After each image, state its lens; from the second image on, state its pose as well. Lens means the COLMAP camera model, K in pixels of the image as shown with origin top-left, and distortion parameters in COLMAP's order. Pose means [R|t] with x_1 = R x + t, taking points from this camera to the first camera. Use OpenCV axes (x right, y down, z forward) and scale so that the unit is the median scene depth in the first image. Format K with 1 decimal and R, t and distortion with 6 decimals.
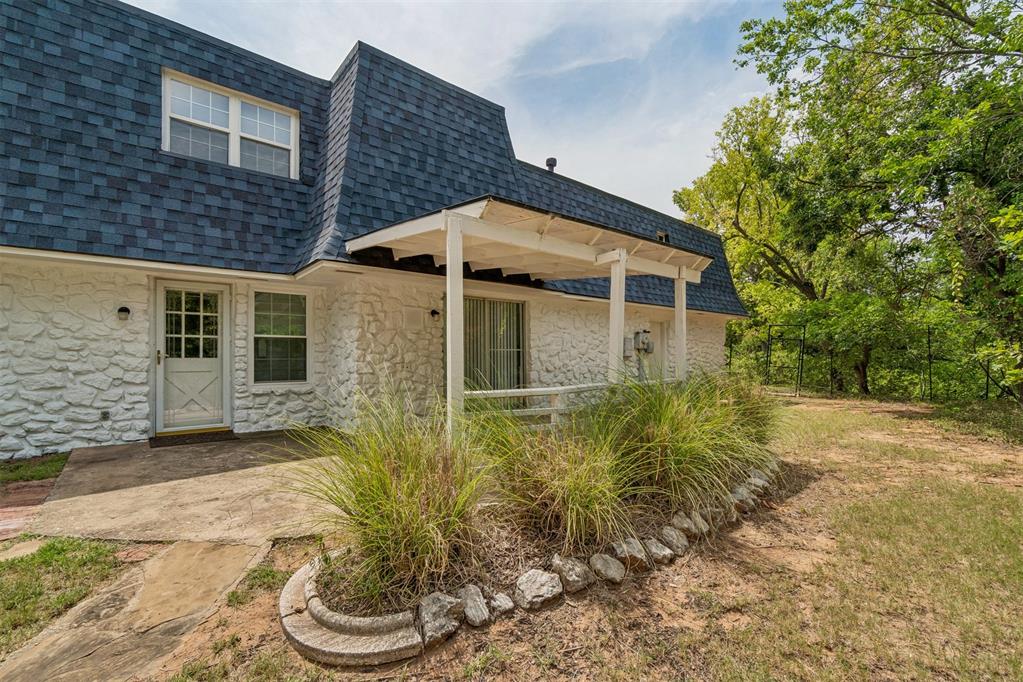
lens RADIAL K [[448.1, 0, 513.0], [0, 448.1, 334.8], [0, 0, 1]] dist [-0.001573, 0.000078]
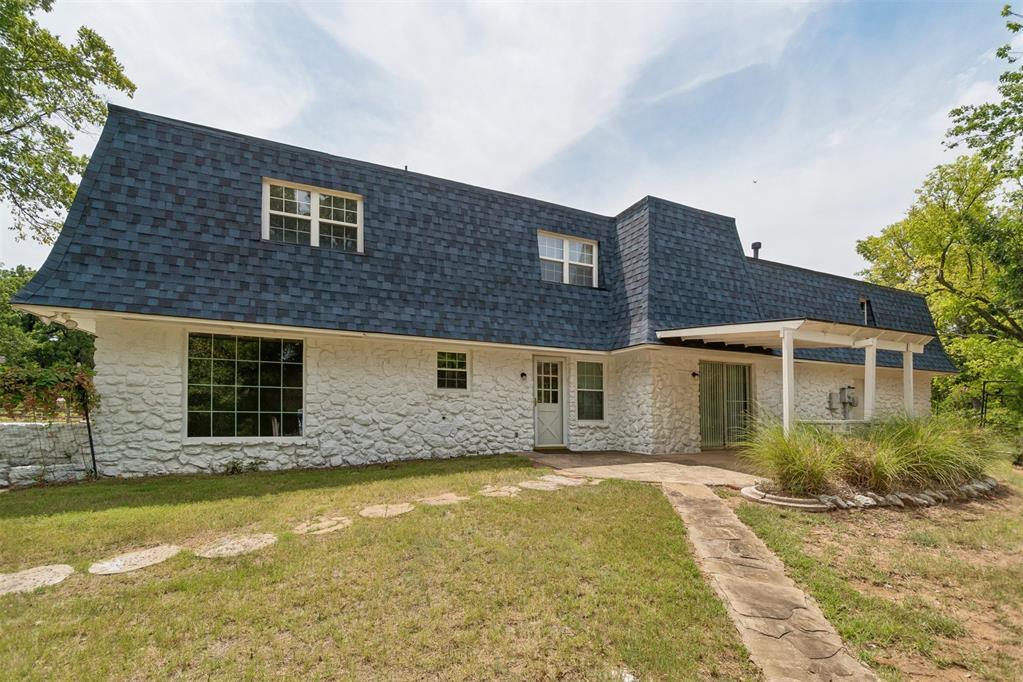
lens RADIAL K [[461.5, 0, 512.8], [0, 461.5, 380.6], [0, 0, 1]] dist [0.001424, 0.000560]
pose [[0.963283, 0.000382, -0.268488, -0.363289], [-0.005074, 0.999846, -0.016785, -0.001188], [0.268440, 0.017531, 0.963137, -0.615382]]
